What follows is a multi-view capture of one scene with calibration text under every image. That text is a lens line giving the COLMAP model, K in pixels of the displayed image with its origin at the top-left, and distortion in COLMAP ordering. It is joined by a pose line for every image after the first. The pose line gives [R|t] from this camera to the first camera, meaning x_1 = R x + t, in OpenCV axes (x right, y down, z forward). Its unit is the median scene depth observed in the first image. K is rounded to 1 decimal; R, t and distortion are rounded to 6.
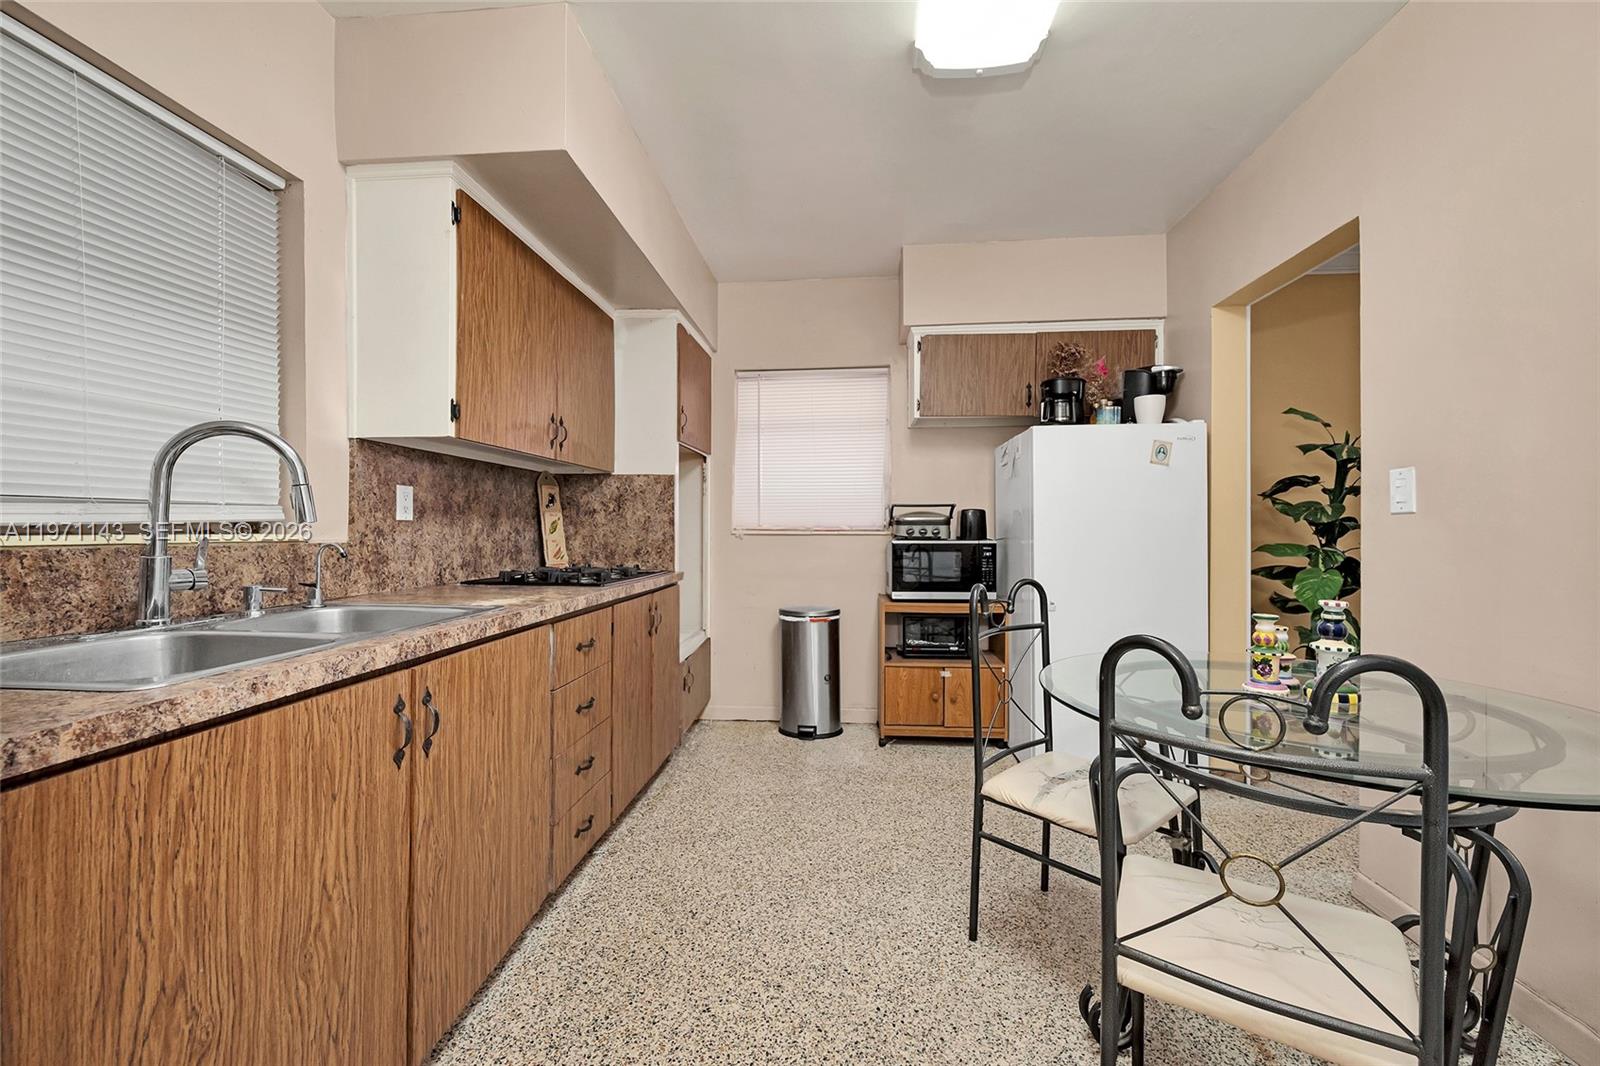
lens RADIAL K [[633.7, 0, 800.0], [0, 633.7, 533.0], [0, 0, 1]] dist [-0.001650, 0.000480]
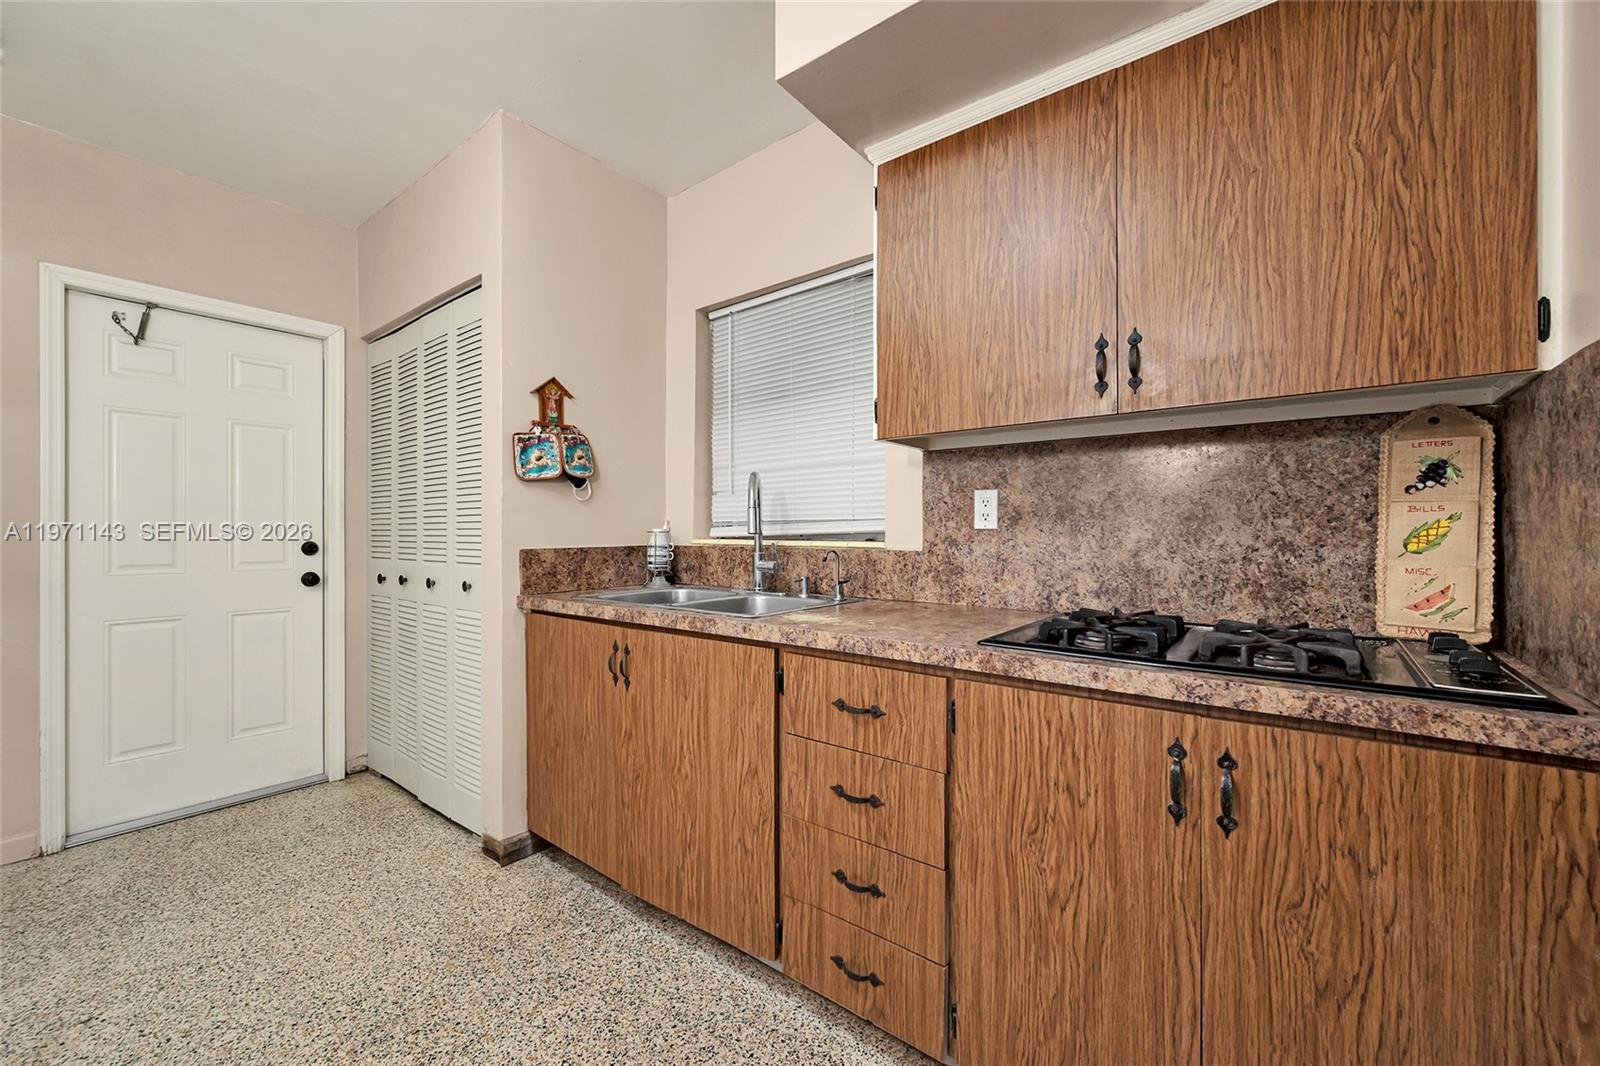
lens RADIAL K [[633.7, 0, 800.0], [0, 633.7, 533.0], [0, 0, 1]] dist [-0.001650, 0.000480]
pose [[-0.543136, -0.001574, -0.839643, 0.279429], [-0.007111, 0.999971, 0.002726, -0.016014], [0.839615, 0.007451, -0.543131, 1.346184]]
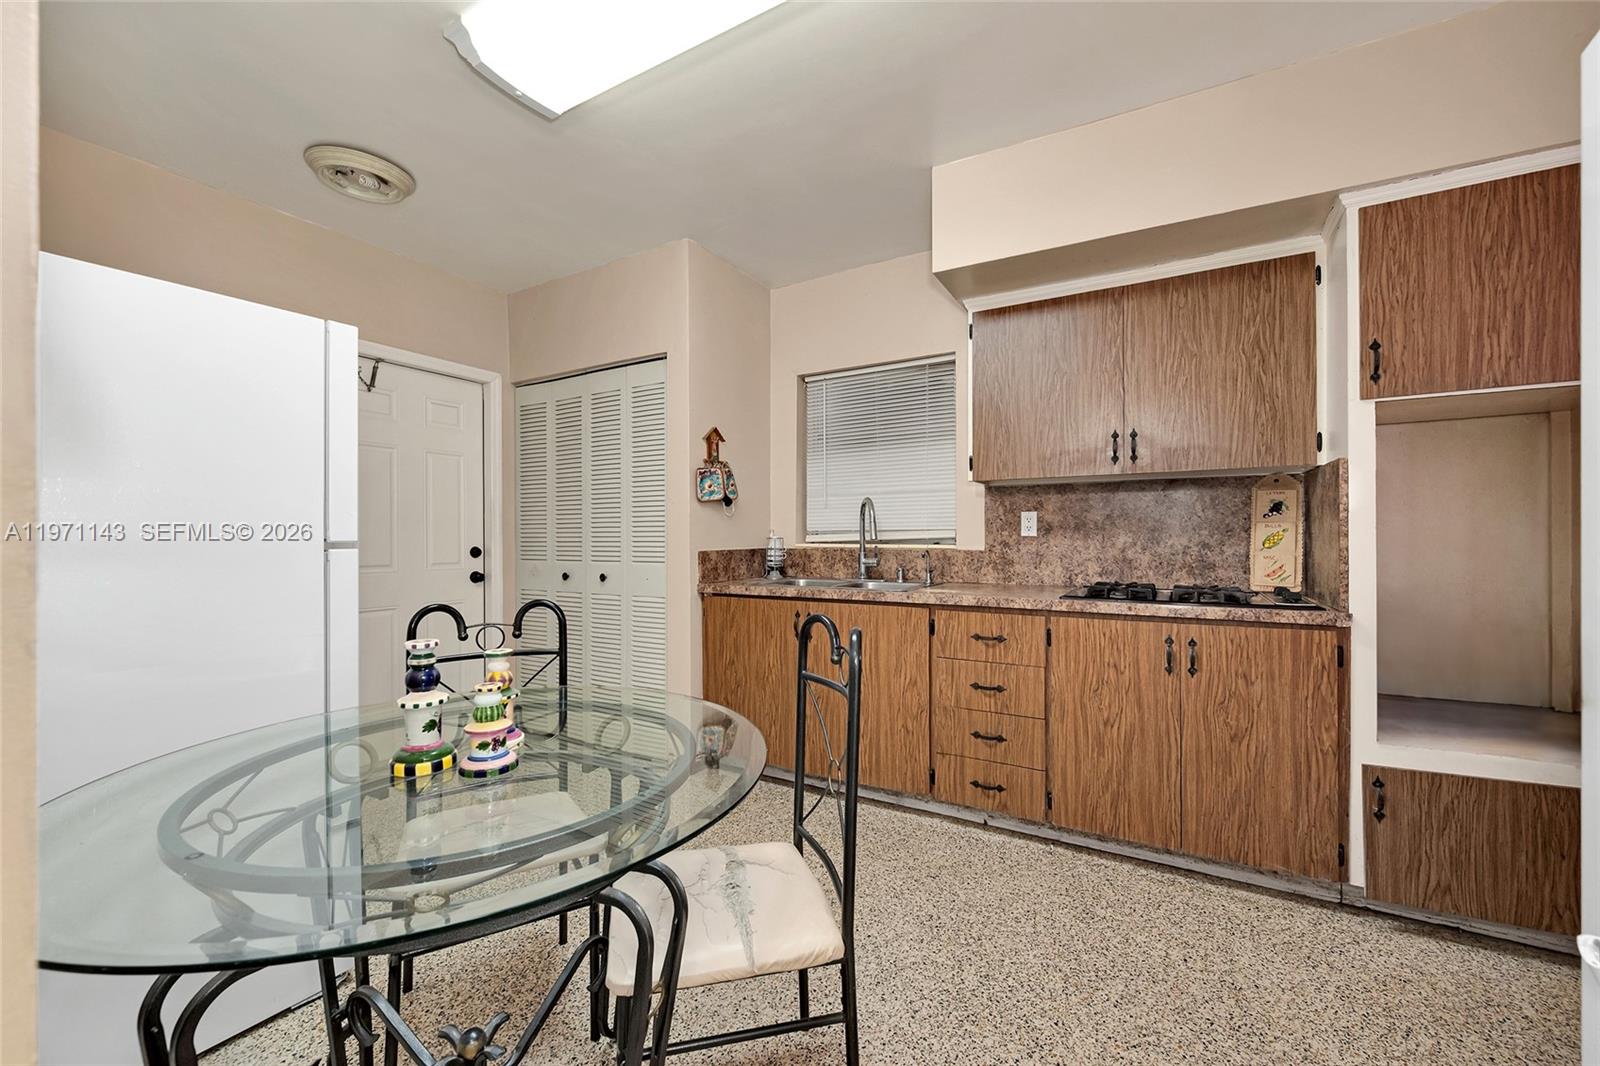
lens RADIAL K [[633.4, 0, 801.5], [0, 633.4, 538.7], [0, 0, 1]] dist [0.000114, -0.000133]
pose [[-0.421164, 0.000221, -0.906985, 0.937841], [-0.004982, 0.999984, 0.002557, -0.016369], [0.906971, 0.005595, -0.421156, 1.209980]]
